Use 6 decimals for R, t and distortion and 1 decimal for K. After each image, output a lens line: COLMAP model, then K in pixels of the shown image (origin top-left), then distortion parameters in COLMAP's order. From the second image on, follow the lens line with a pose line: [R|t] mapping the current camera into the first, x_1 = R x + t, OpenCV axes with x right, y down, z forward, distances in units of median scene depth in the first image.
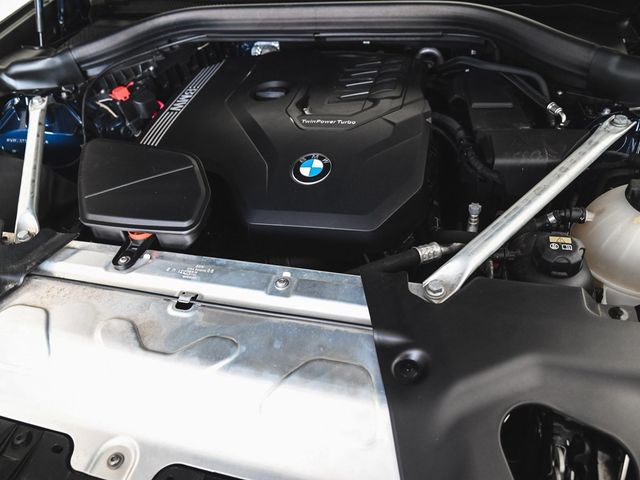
lens RADIAL K [[447.8, 0, 319.6], [0, 447.8, 238.3], [0, 0, 1]] dist [-0.035580, 0.000271]
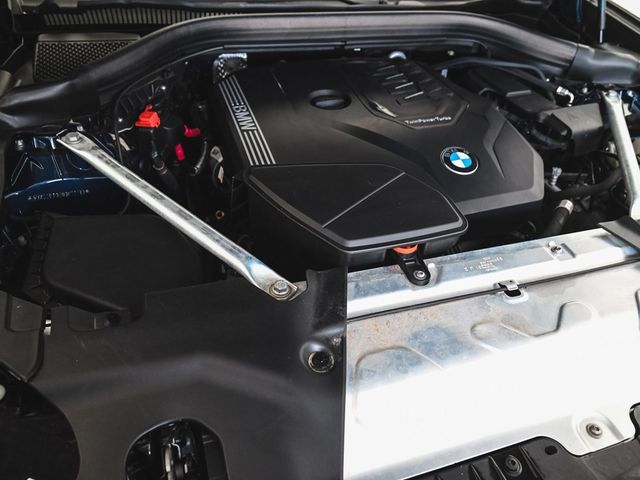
lens RADIAL K [[447.8, 0, 319.7], [0, 447.8, 241.5], [0, 0, 1]] dist [-0.035580, 0.000271]
pose [[0.849843, -0.236768, 0.470858, -0.669195], [0.244670, 0.968542, 0.045424, -0.073525], [-0.466800, 0.076602, 0.881039, 0.155640]]
